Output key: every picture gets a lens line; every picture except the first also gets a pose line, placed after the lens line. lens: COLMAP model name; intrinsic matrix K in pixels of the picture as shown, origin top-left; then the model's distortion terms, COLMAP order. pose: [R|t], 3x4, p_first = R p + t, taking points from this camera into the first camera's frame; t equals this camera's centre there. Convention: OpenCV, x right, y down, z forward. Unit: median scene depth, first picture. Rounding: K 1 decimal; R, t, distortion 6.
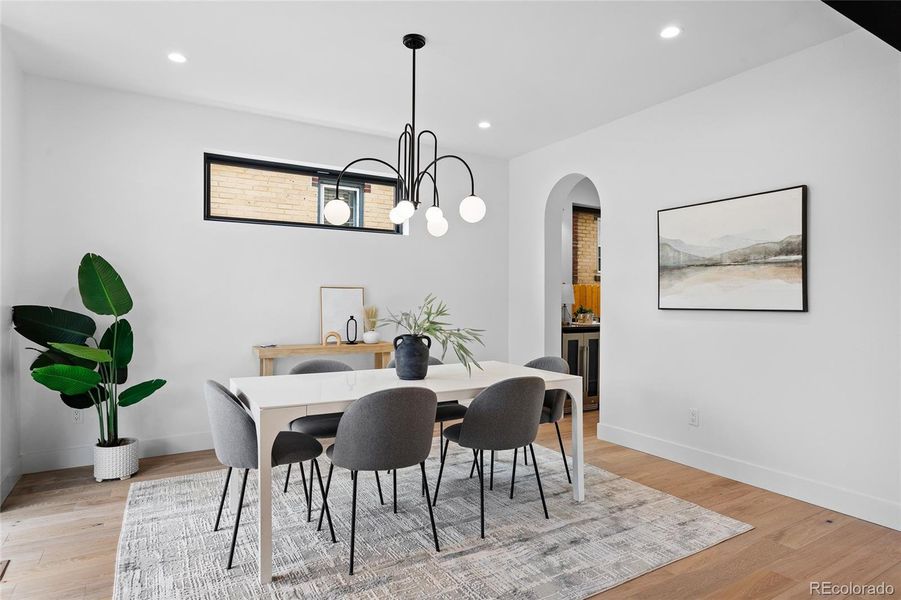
lens RADIAL K [[395.4, 0, 449.2], [0, 395.4, 304.4], [0, 0, 1]] dist [-0.002704, 0.000136]
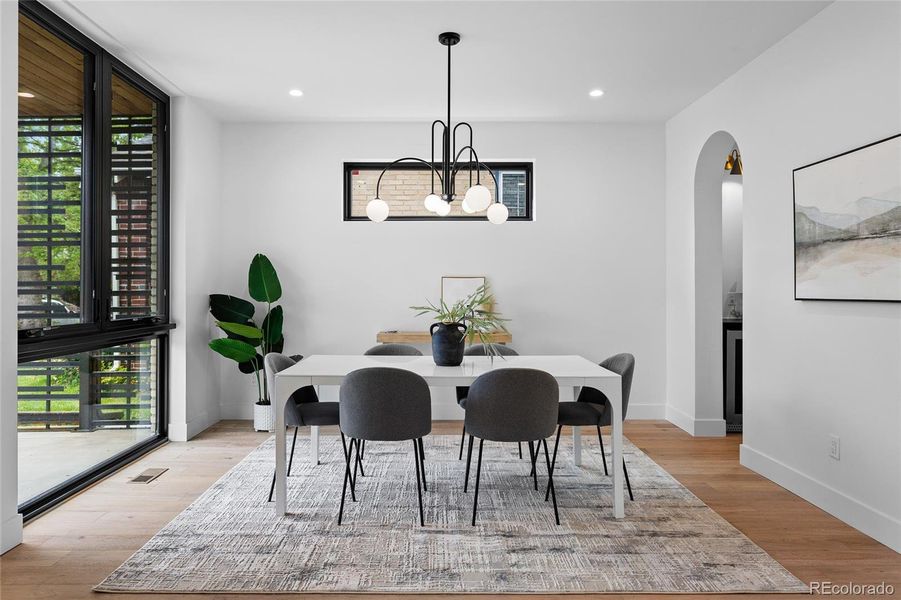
lens RADIAL K [[419.9, 0, 450.3], [0, 419.9, 293.2], [0, 0, 1]] dist [-0.002458, 0.000735]
pose [[0.915372, -0.000540, -0.402610, 0.303986], [-0.000705, 0.999995, -0.002944, 0.002635], [0.402609, 0.002978, 0.915367, -0.001270]]
